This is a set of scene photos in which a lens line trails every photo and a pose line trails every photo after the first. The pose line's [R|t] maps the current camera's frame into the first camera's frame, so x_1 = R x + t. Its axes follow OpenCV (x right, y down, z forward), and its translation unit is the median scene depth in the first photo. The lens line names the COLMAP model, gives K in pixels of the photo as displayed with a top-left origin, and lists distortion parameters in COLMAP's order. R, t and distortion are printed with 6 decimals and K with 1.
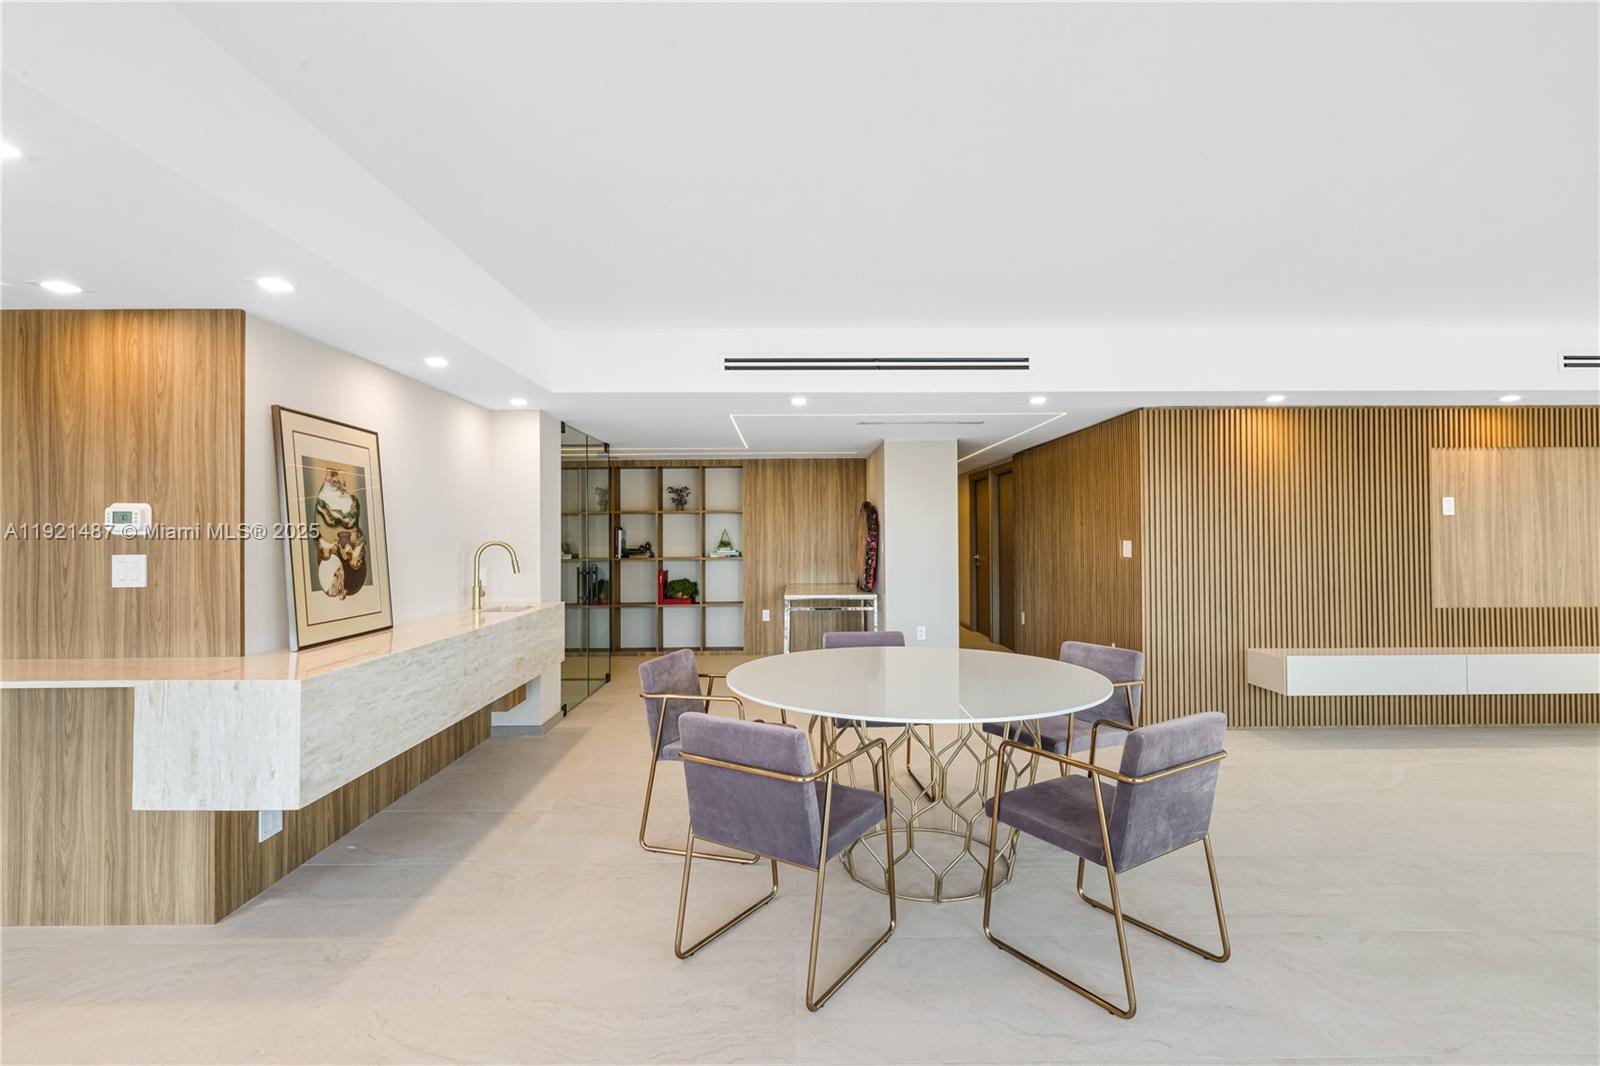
lens RADIAL K [[767.7, 0, 799.7], [0, 767.7, 523.9], [0, 0, 1]] dist [-0.004250, 0.001679]
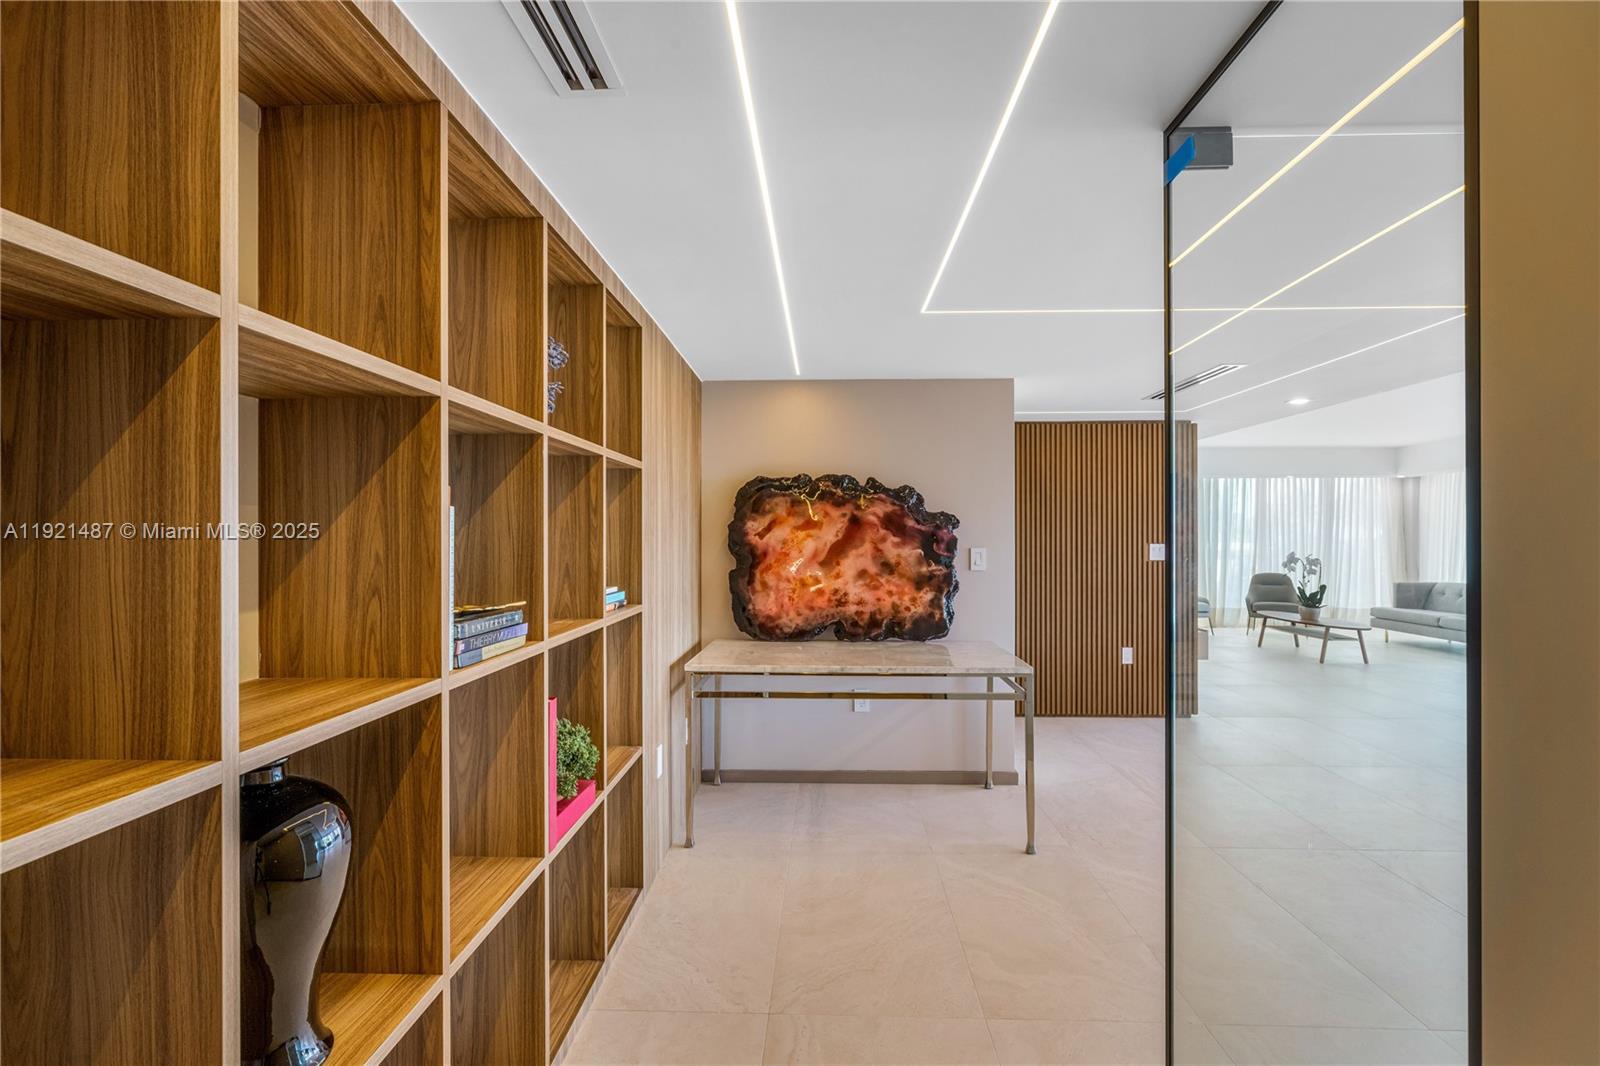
lens RADIAL K [[767.7, 0, 798.3], [0, 767.7, 541.3], [0, 0, 1]] dist [-0.004250, 0.001679]
pose [[0.042732, 0.001697, 0.999085, -1.093665], [-0.012531, 0.999921, -0.001162, 0.044486], [-0.999008, -0.012470, 0.042750, 2.496646]]
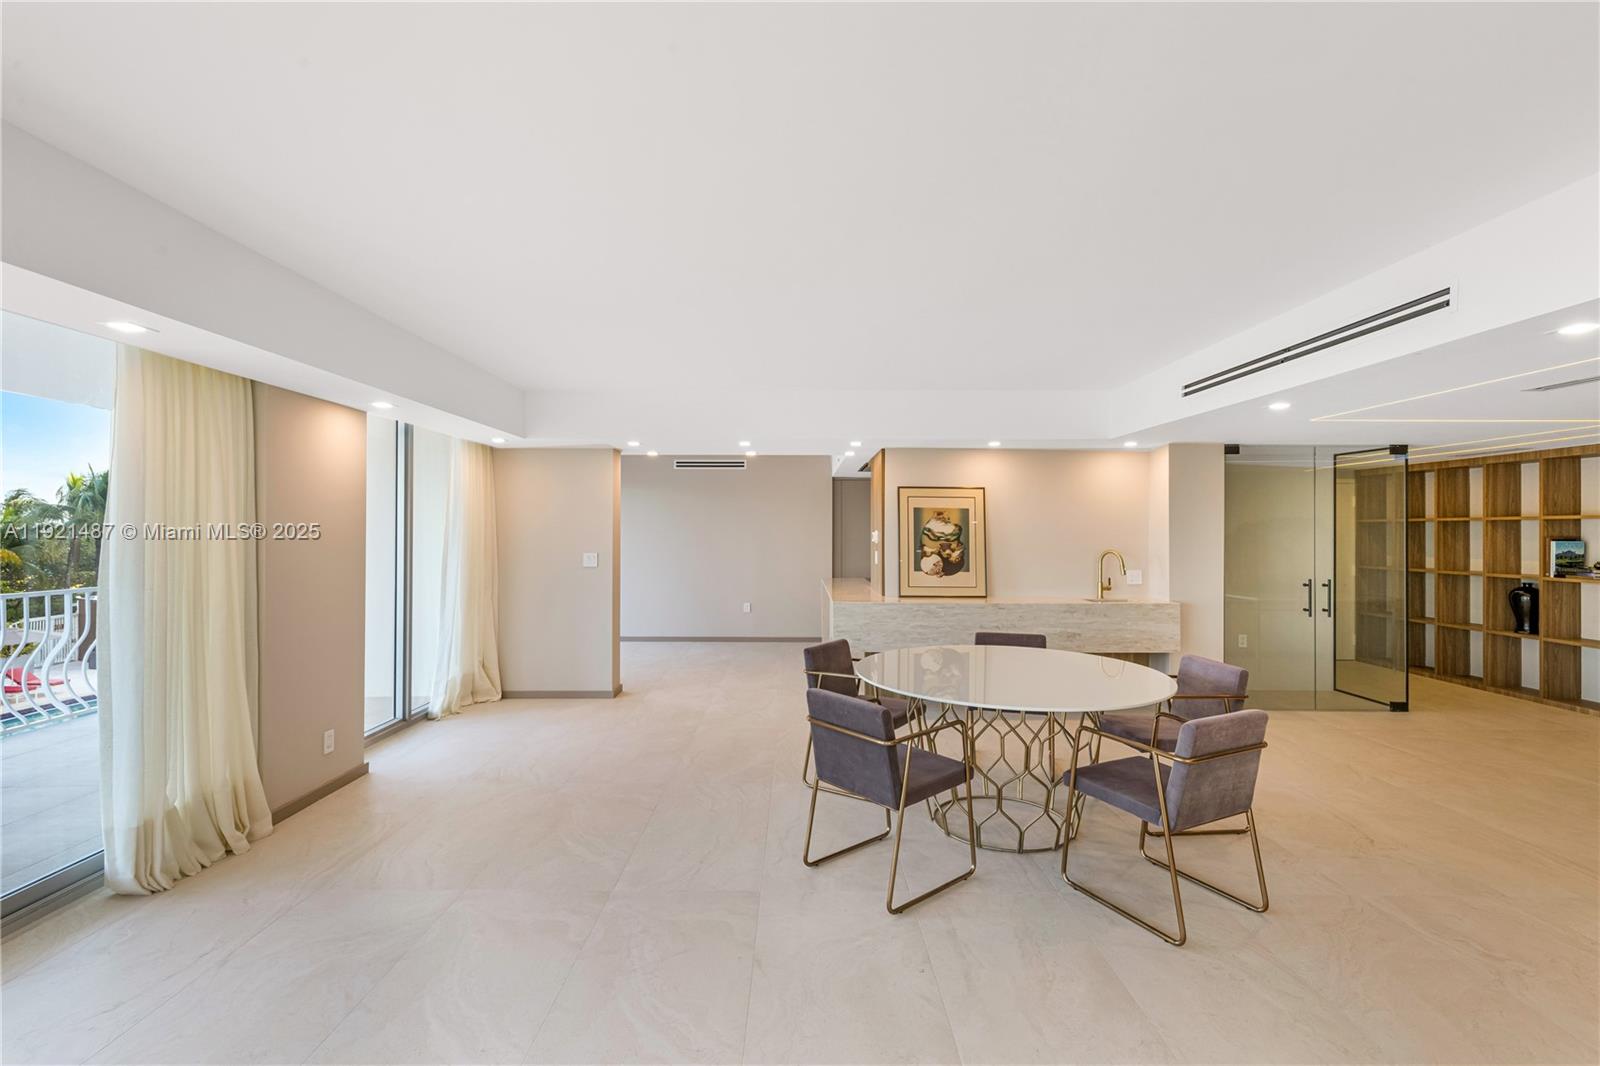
lens RADIAL K [[703.0, 0, 792.1], [0, 703.0, 527.8], [0, 0, 1]] dist [0.008033, -0.001381]
pose [[-0.018429, 0.001311, -0.999829, 1.308994], [0.010824, 0.999941, 0.001111, -0.038110], [0.999772, -0.010802, -0.018442, 0.692988]]
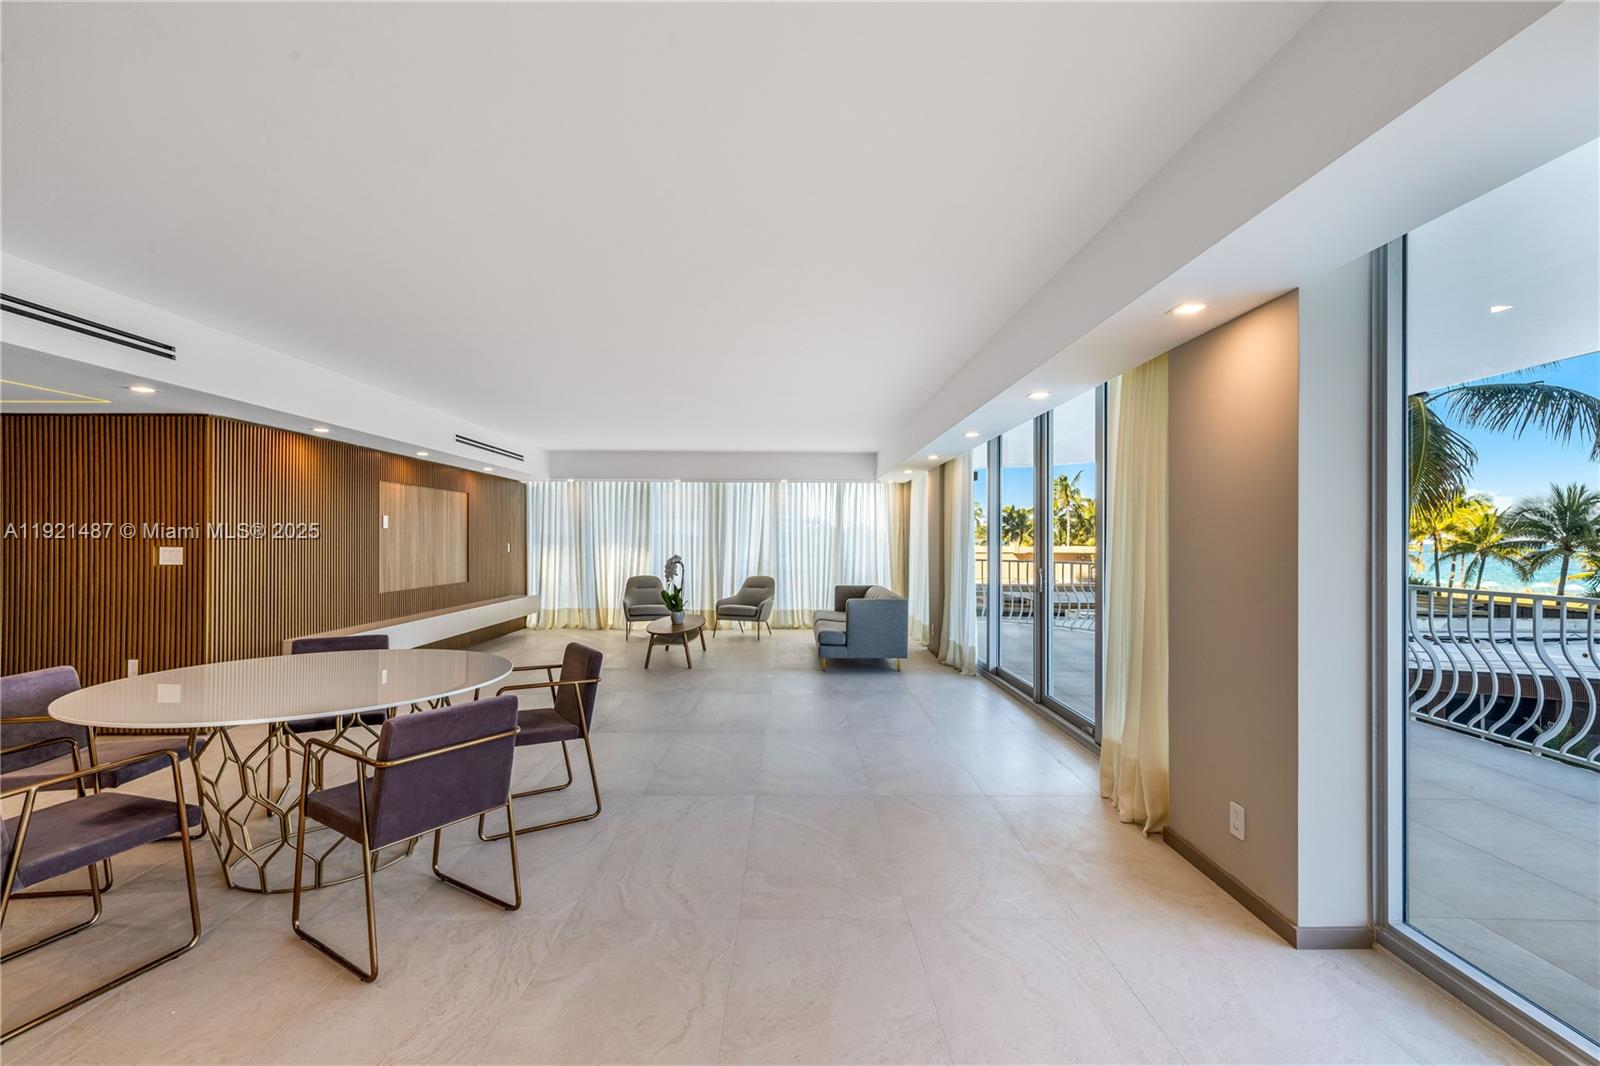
lens RADIAL K [[703.0, 0, 805.2], [0, 703.0, 539.0], [0, 0, 1]] dist [0.008033, -0.001381]
pose [[-0.008937, 0.007640, 0.999931, -0.810053], [-0.015421, 0.999851, -0.007778, 0.011123], [-0.999841, -0.015489, -0.008818, 0.369945]]
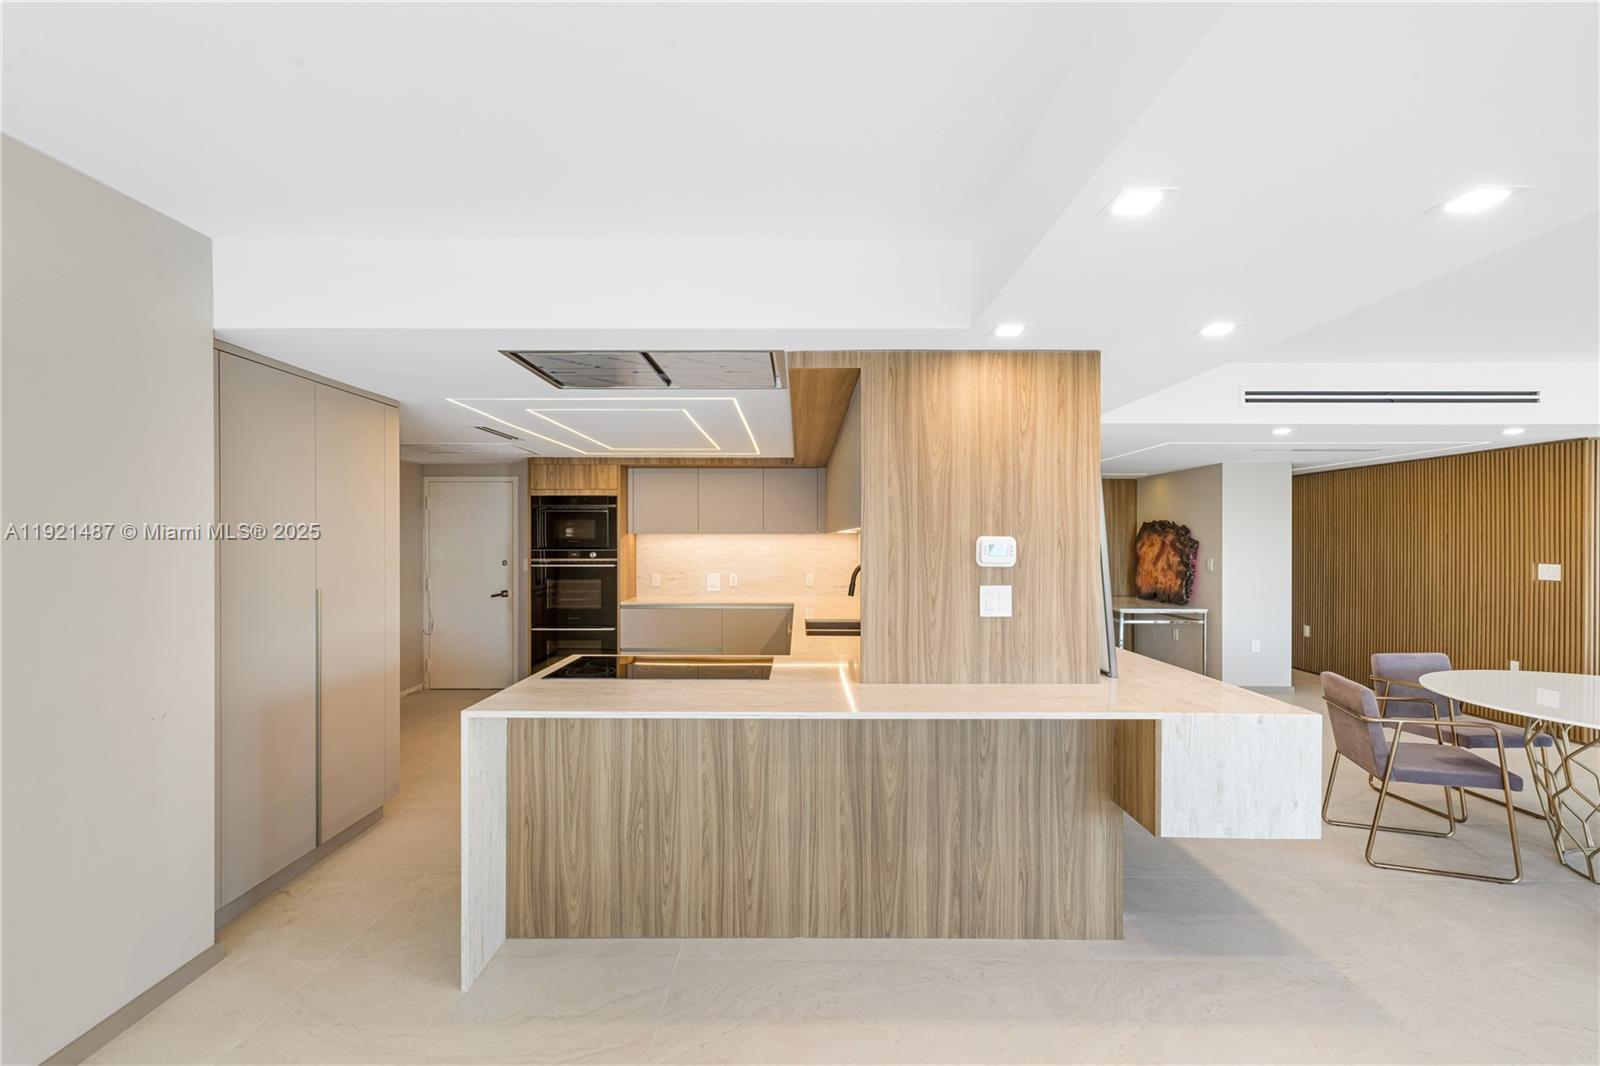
lens RADIAL K [[703.0, 0, 794.7], [0, 703.0, 537.9], [0, 0, 1]] dist [0.008033, -0.001381]
pose [[0.999871, 0.008105, -0.013873, -1.029069], [-0.007928, 0.999887, 0.012811, -0.031826], [0.013975, -0.012699, 0.999822, 0.028678]]
